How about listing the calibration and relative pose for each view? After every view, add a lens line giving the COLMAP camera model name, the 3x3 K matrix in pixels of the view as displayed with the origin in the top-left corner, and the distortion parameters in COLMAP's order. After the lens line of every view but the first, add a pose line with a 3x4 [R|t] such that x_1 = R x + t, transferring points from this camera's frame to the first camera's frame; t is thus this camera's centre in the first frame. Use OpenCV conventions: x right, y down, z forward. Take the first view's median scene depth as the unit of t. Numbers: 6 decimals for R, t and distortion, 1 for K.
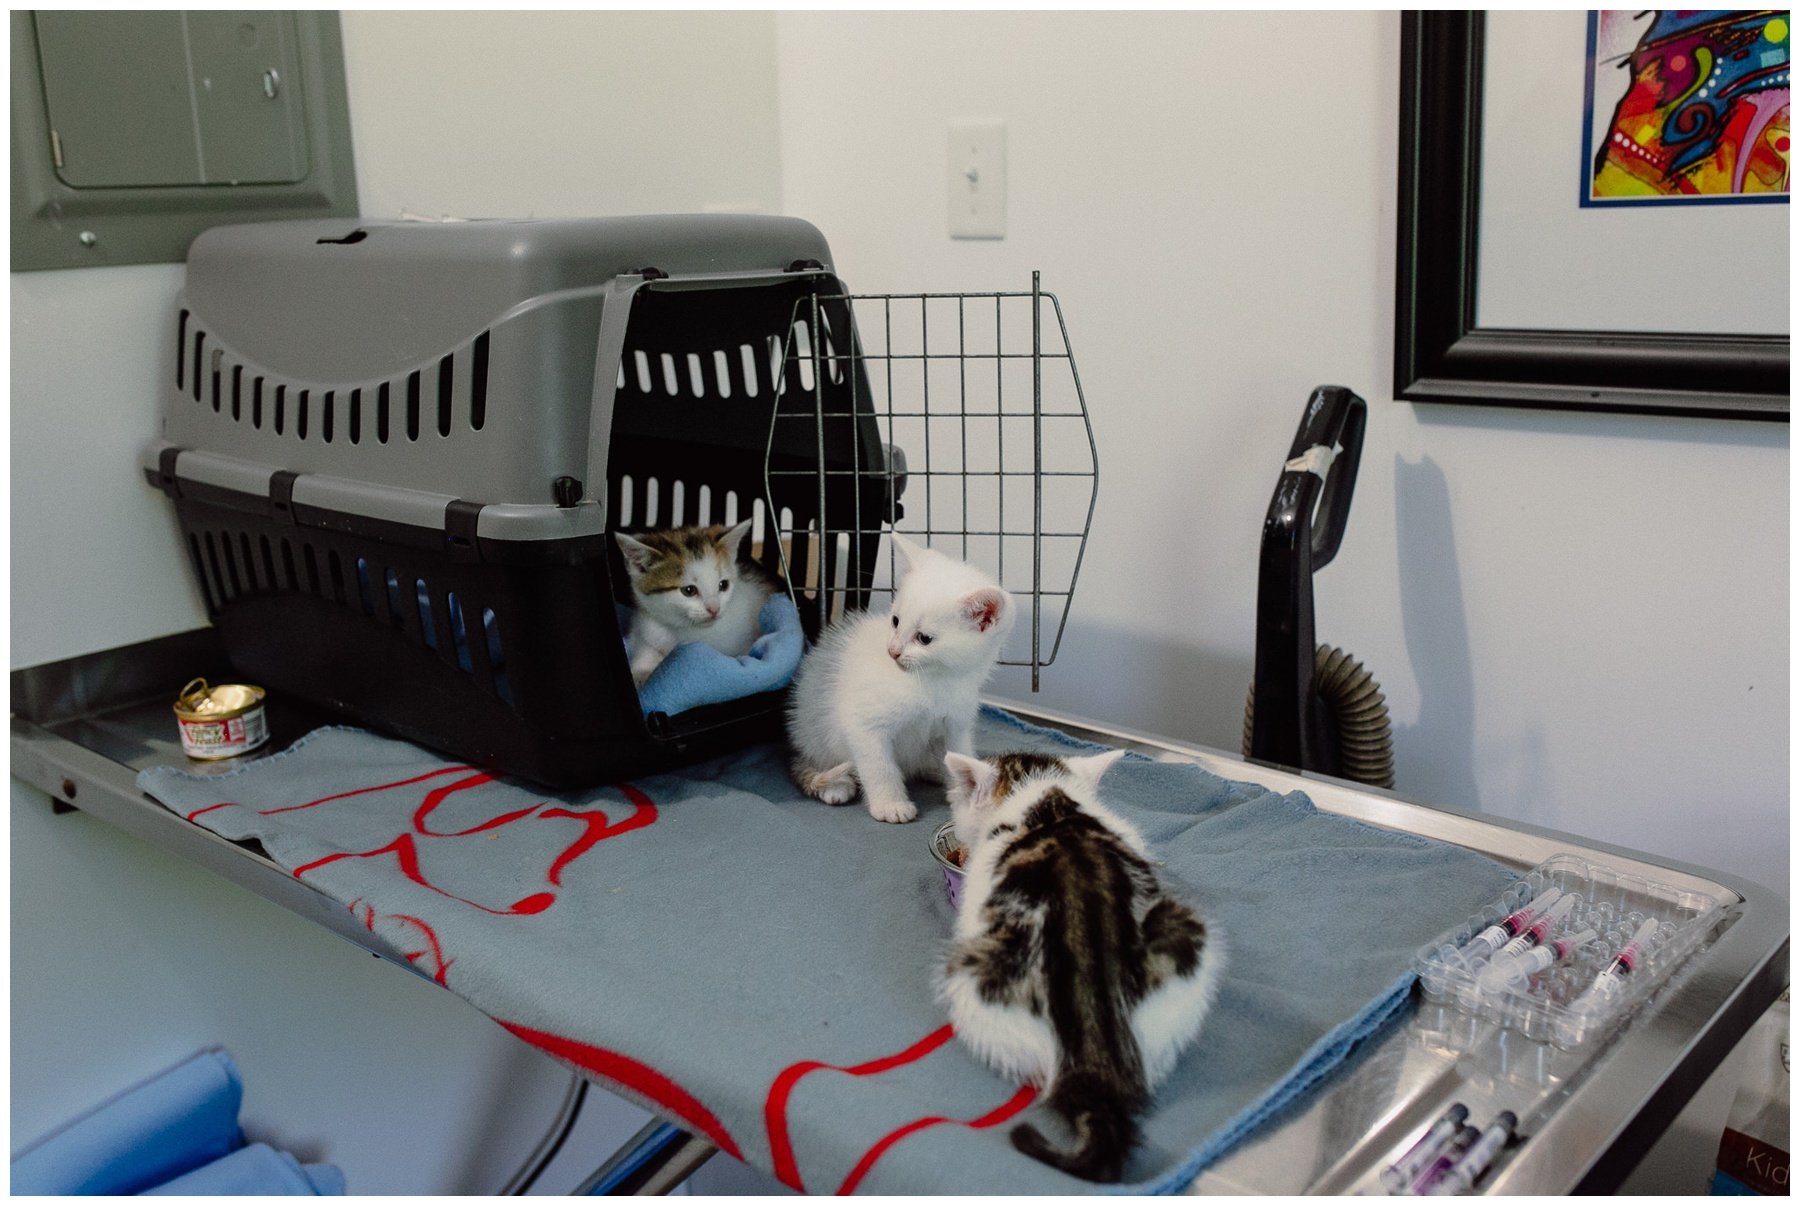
lens RADIAL K [[1758.9, 0, 904.4], [0, 1758.9, 593.9], [0, 0, 1]] dist [0.001264, -0.005997]
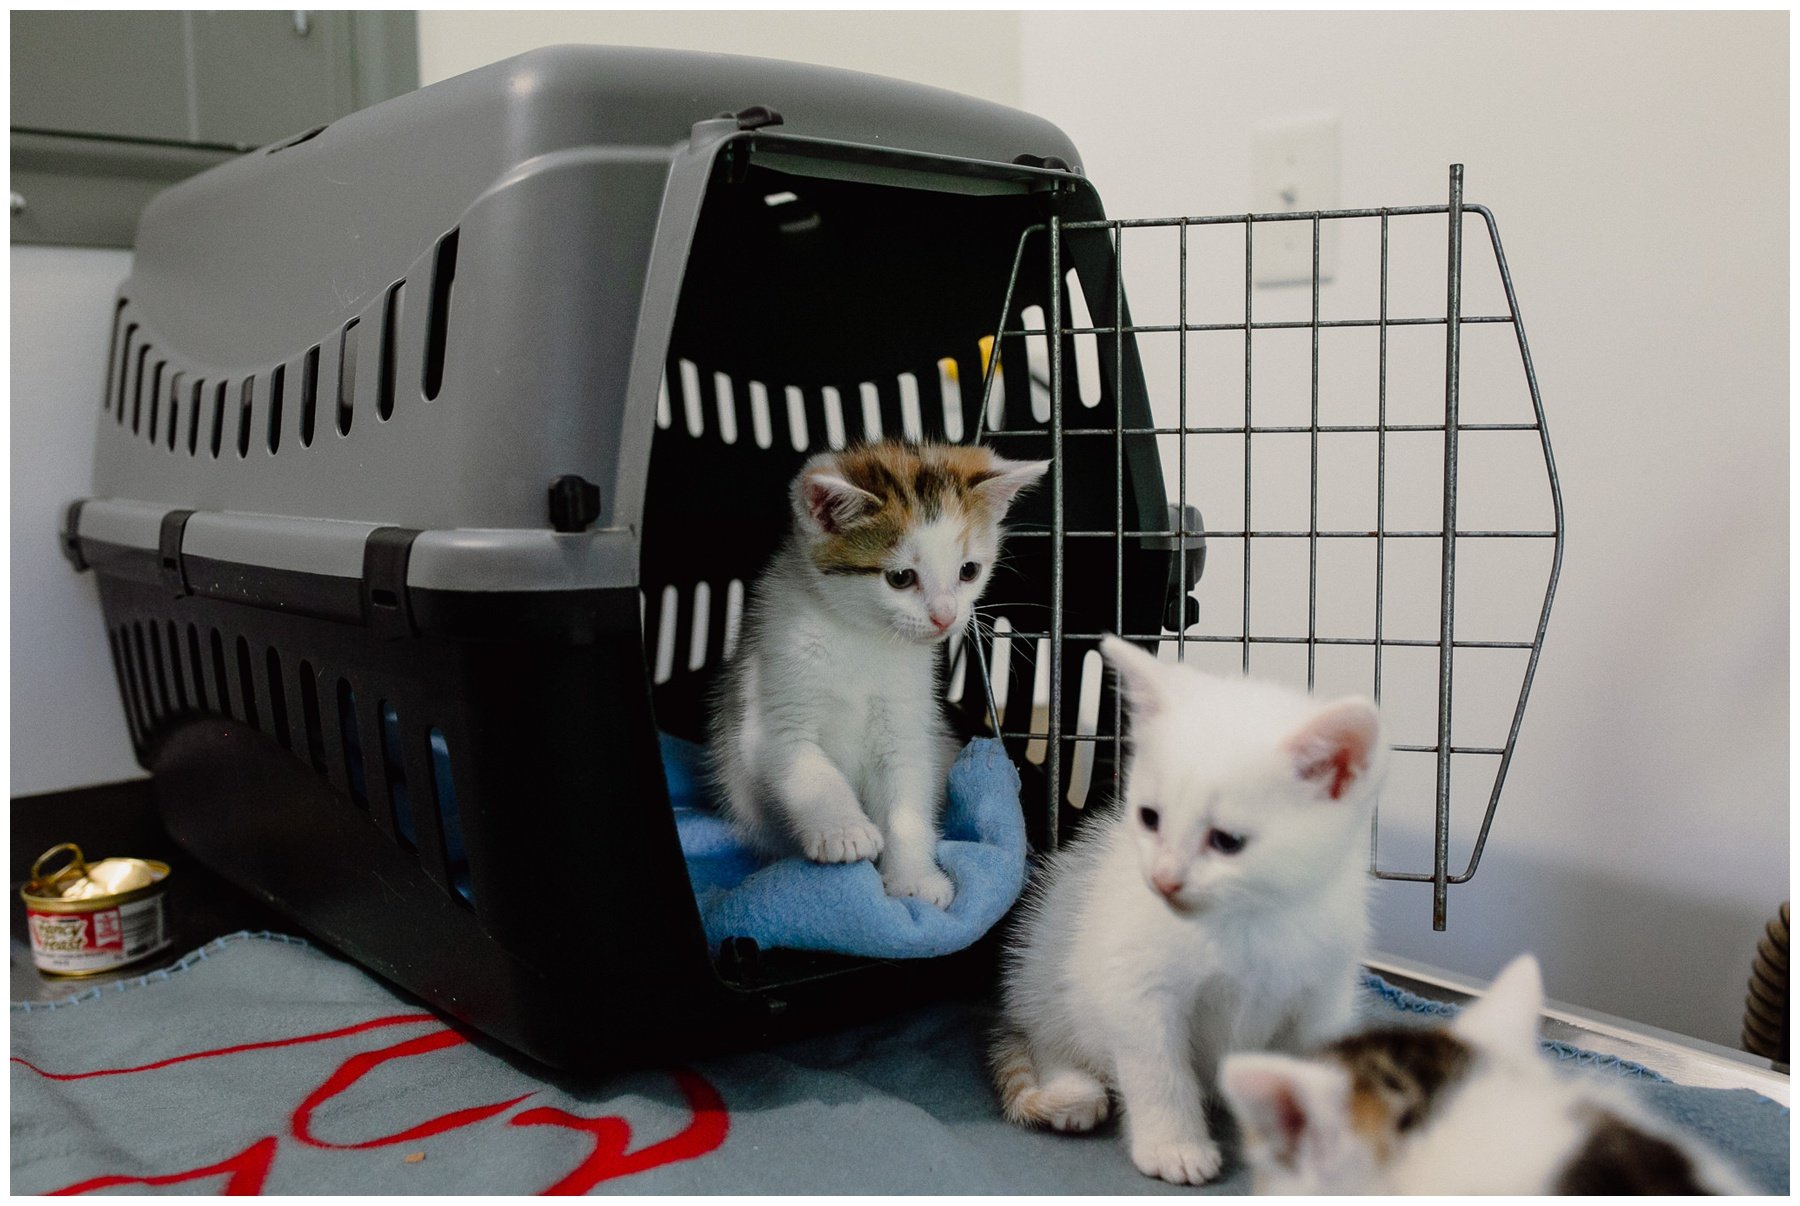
lens RADIAL K [[1780.8, 0, 900.0], [0, 1780.8, 603.0], [0, 0, 1]] dist [-0.053265, 0.056004]
pose [[0.989608, 0.026326, -0.141359, -0.015317], [-0.043808, 0.991560, -0.122022, 0.027109], [0.136954, 0.126947, 0.982409, 0.420551]]
